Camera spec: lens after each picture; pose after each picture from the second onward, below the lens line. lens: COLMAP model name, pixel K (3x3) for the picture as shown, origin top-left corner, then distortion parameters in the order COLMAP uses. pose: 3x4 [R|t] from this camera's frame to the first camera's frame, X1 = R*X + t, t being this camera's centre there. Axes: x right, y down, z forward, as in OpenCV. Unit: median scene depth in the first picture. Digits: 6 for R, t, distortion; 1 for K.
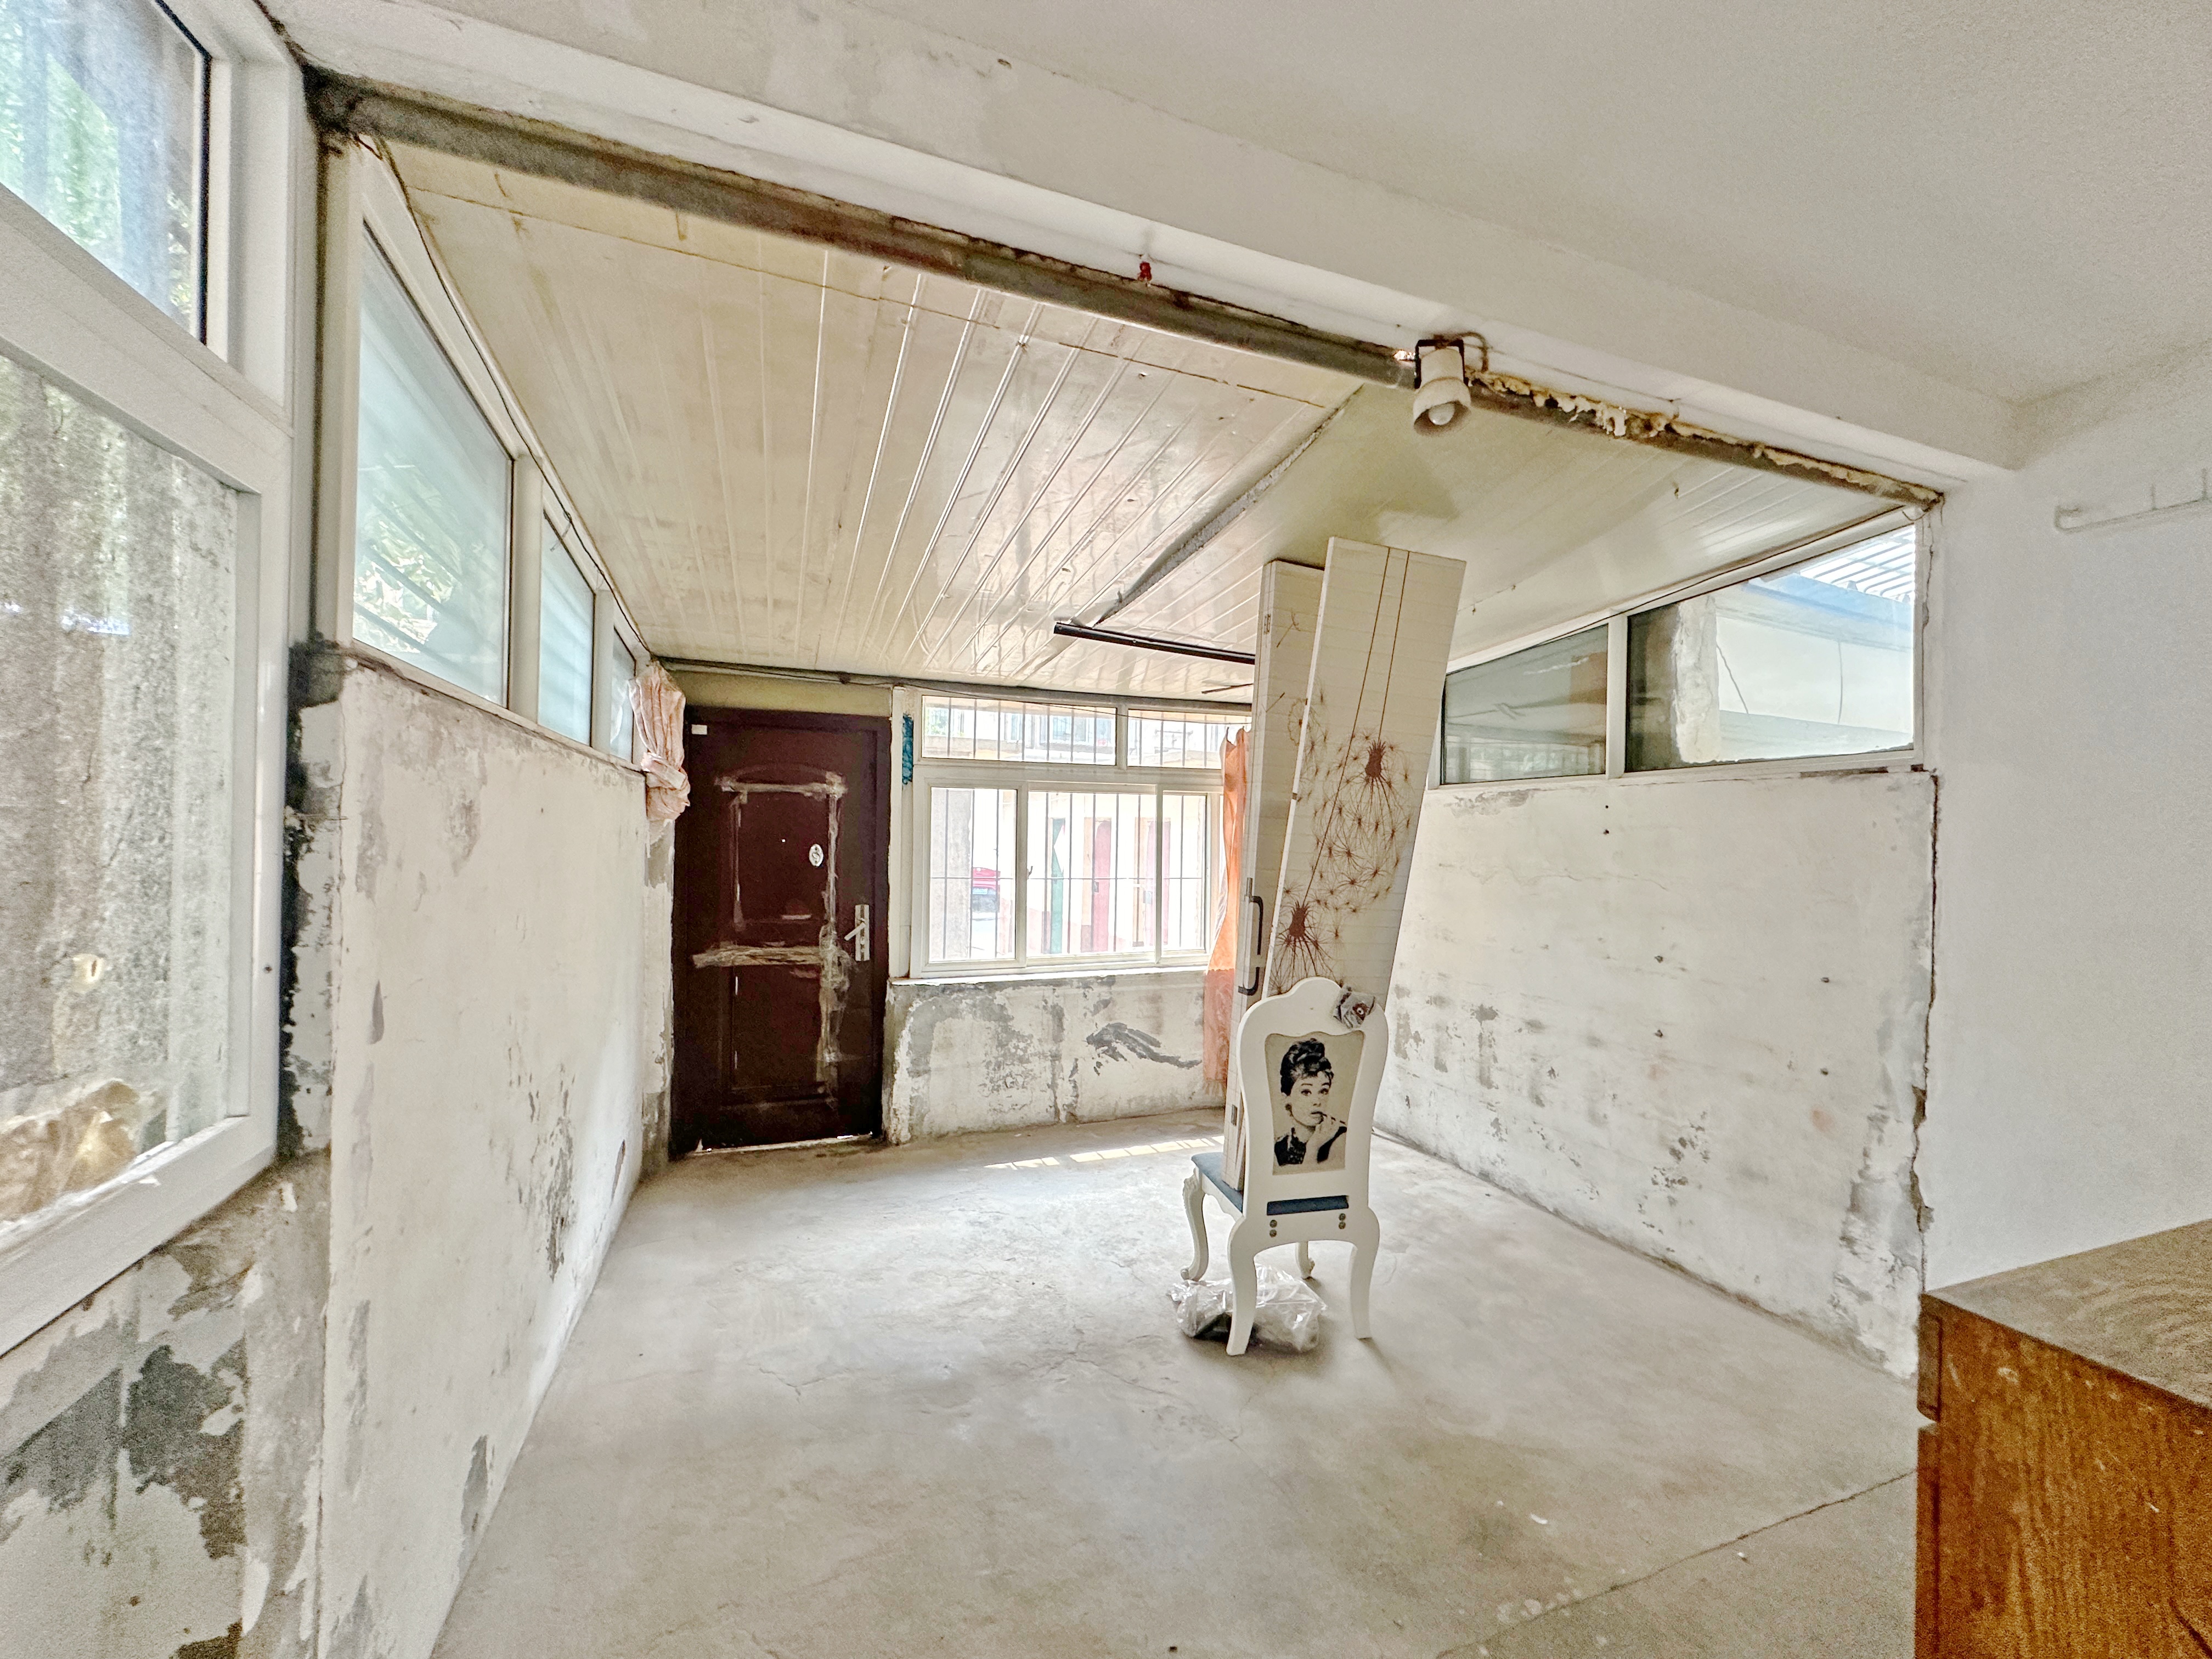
lens RADIAL K [[875.4, 0, 1109.4], [0, 875.4, 827.7], [0, 0, 1]] dist [0.001498, 0.000241]
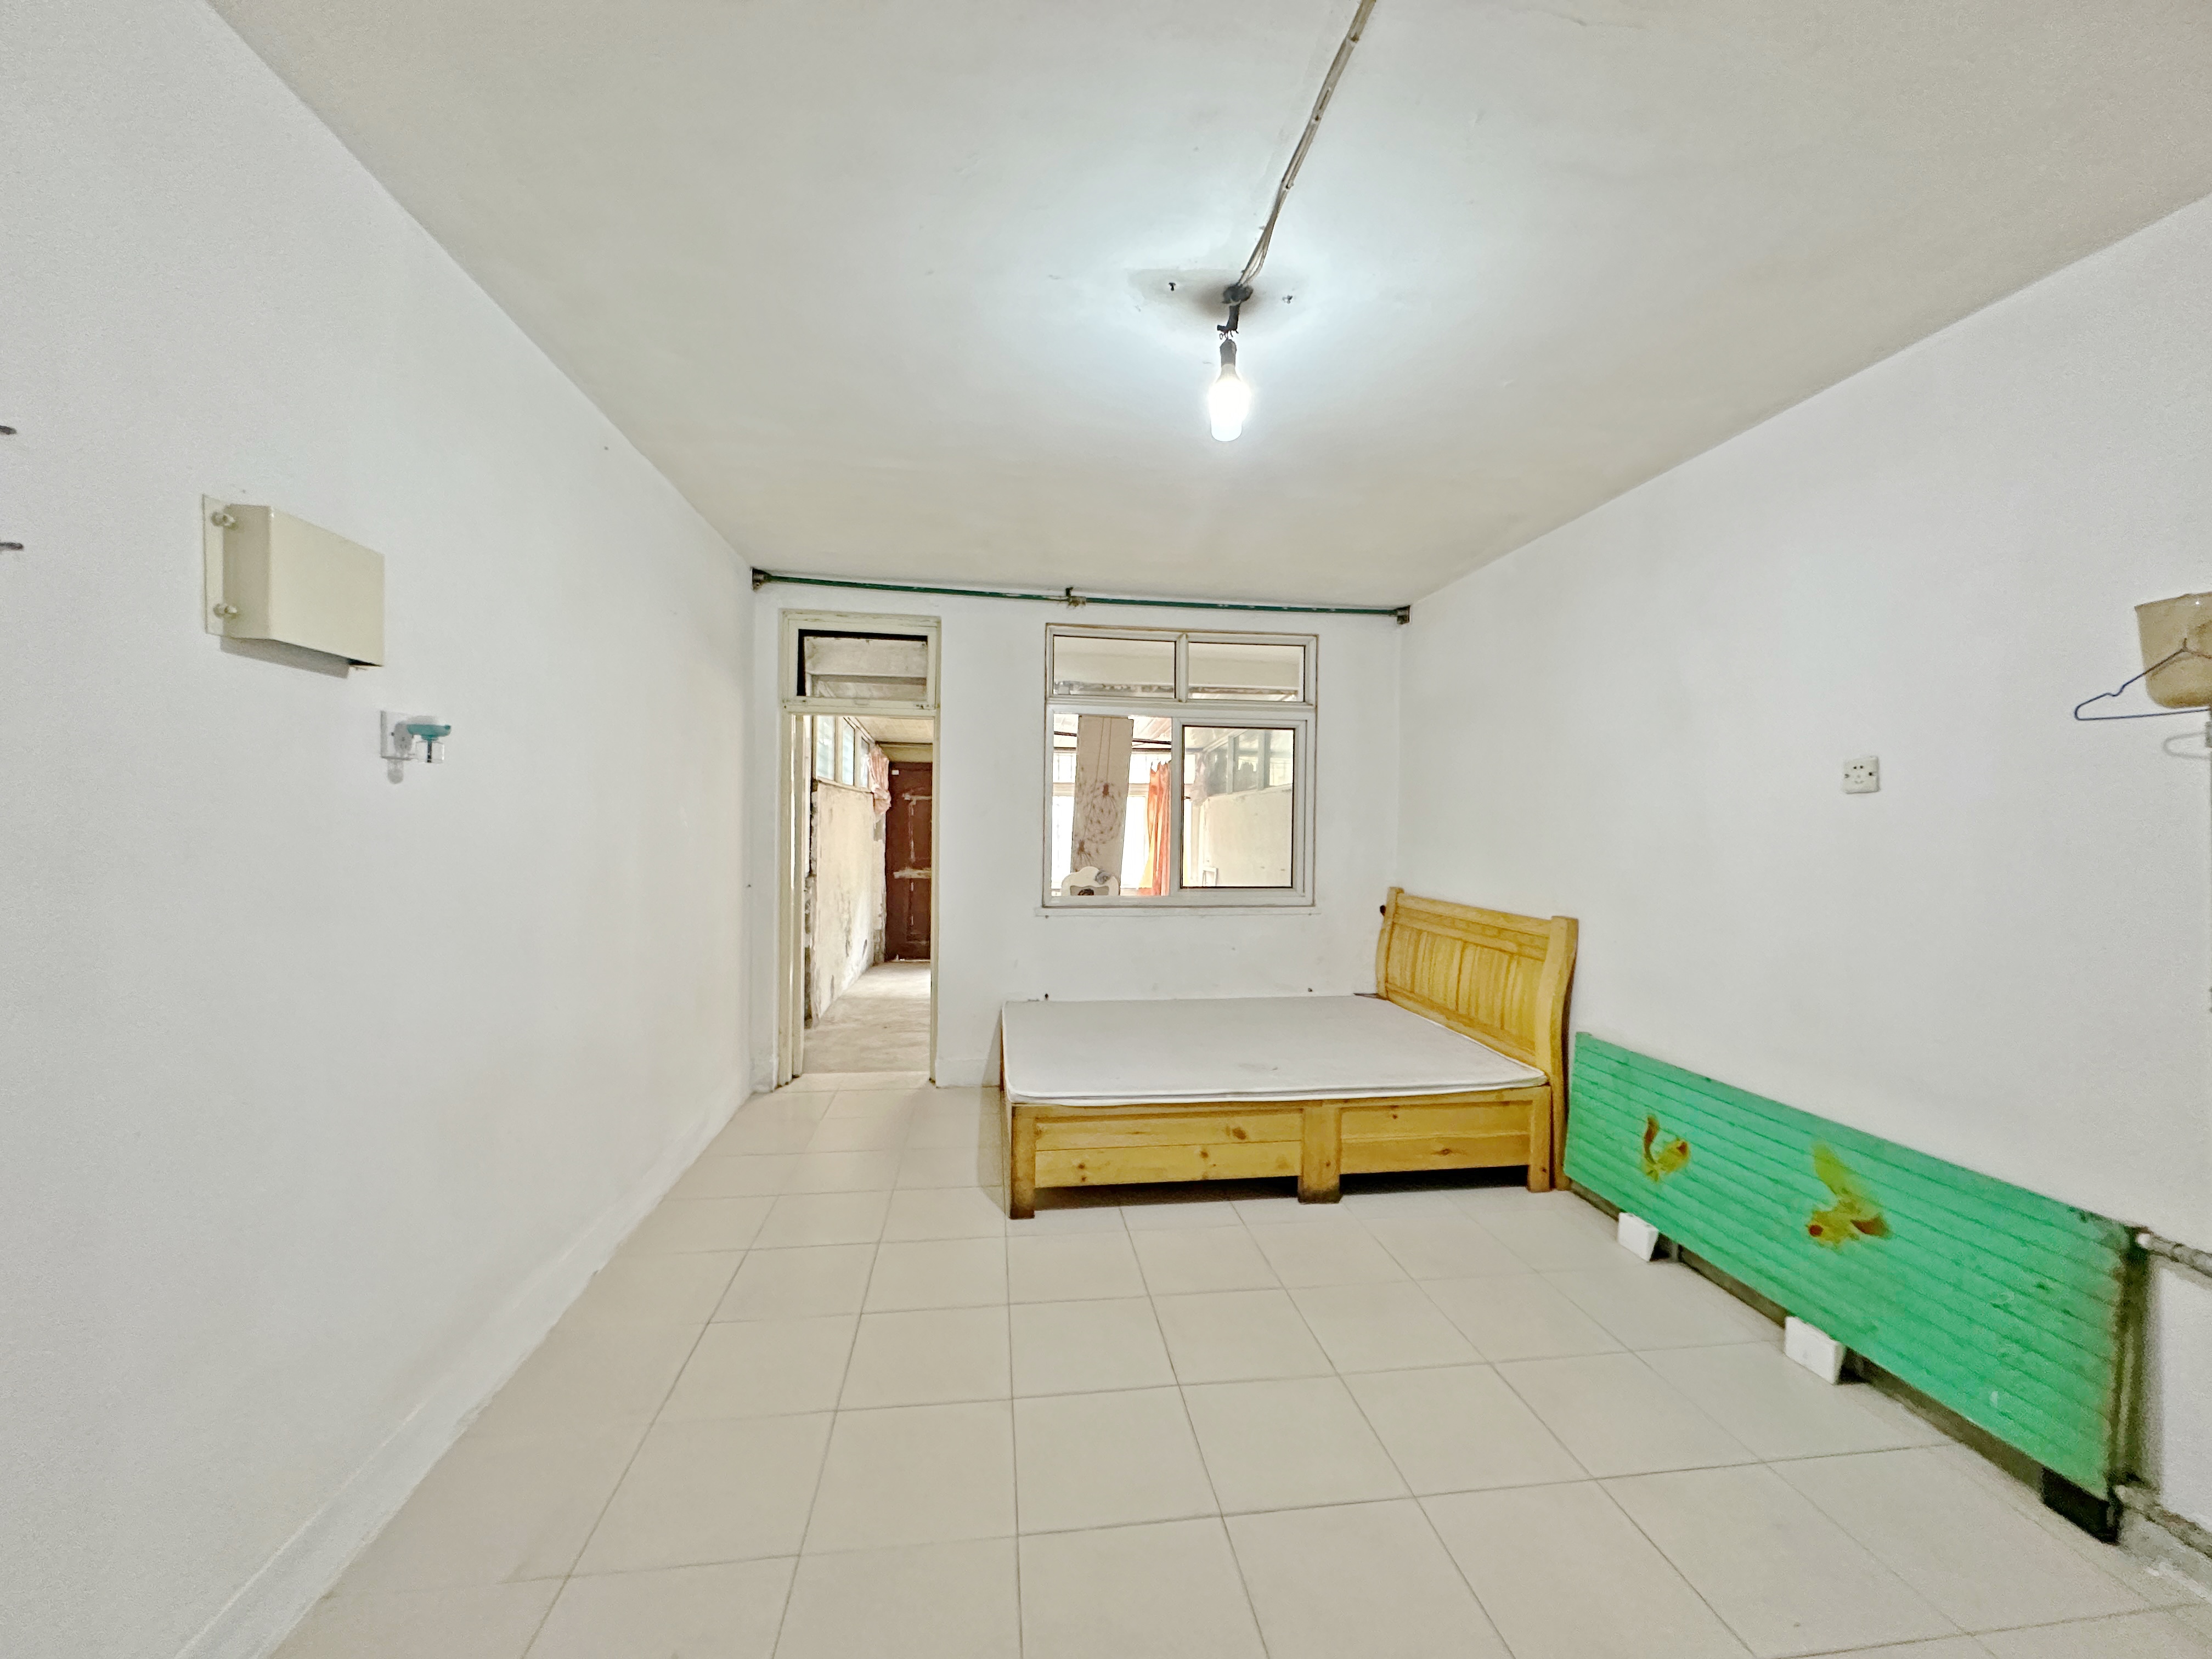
lens RADIAL K [[875.4, 0, 1115.7], [0, 875.4, 828.5], [0, 0, 1]] dist [0.001498, 0.000241]
pose [[0.975010, -0.004365, -0.222117, 0.631144], [0.006967, 0.999916, 0.010931, 0.012588], [0.222051, -0.012206, 0.974959, -1.156525]]
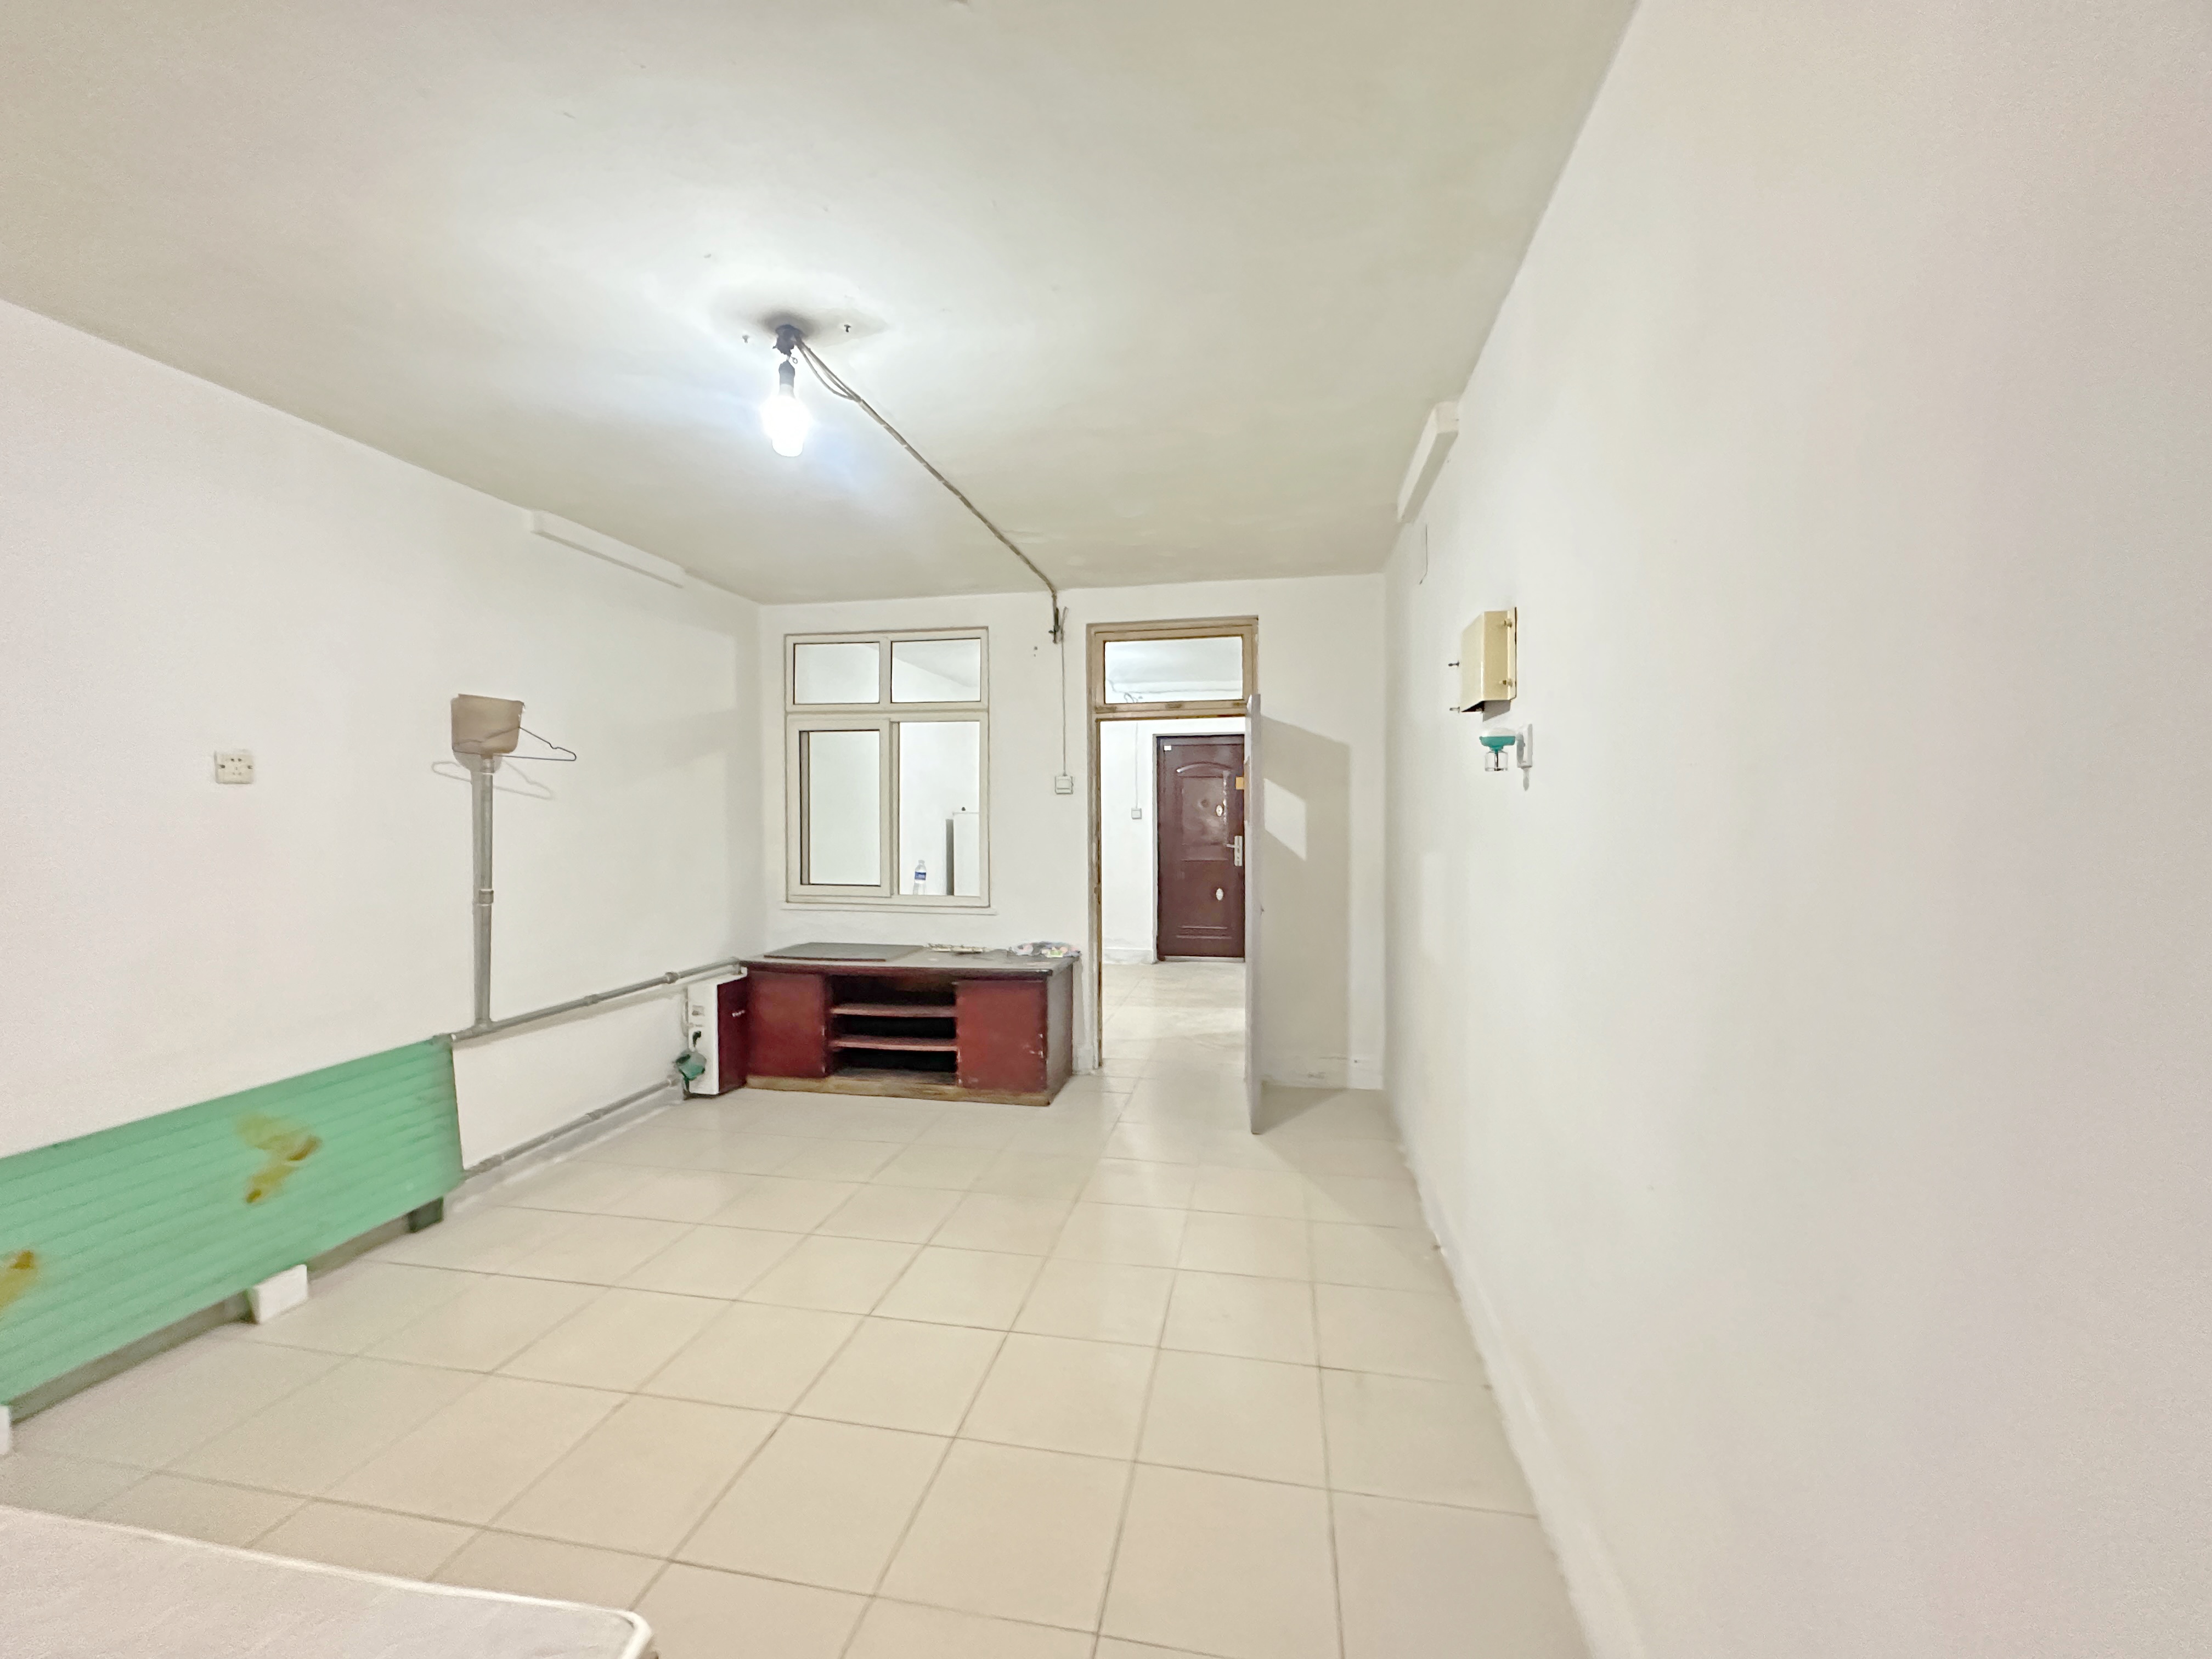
lens RADIAL K [[875.4, 0, 1109.6], [0, 875.4, 821.5], [0, 0, 1]] dist [0.001498, 0.000241]
pose [[-0.852367, -0.025685, 0.522312, -1.156333], [-0.016397, 0.999615, 0.022398, -0.025419], [-0.522686, 0.010527, -0.852460, 1.931915]]
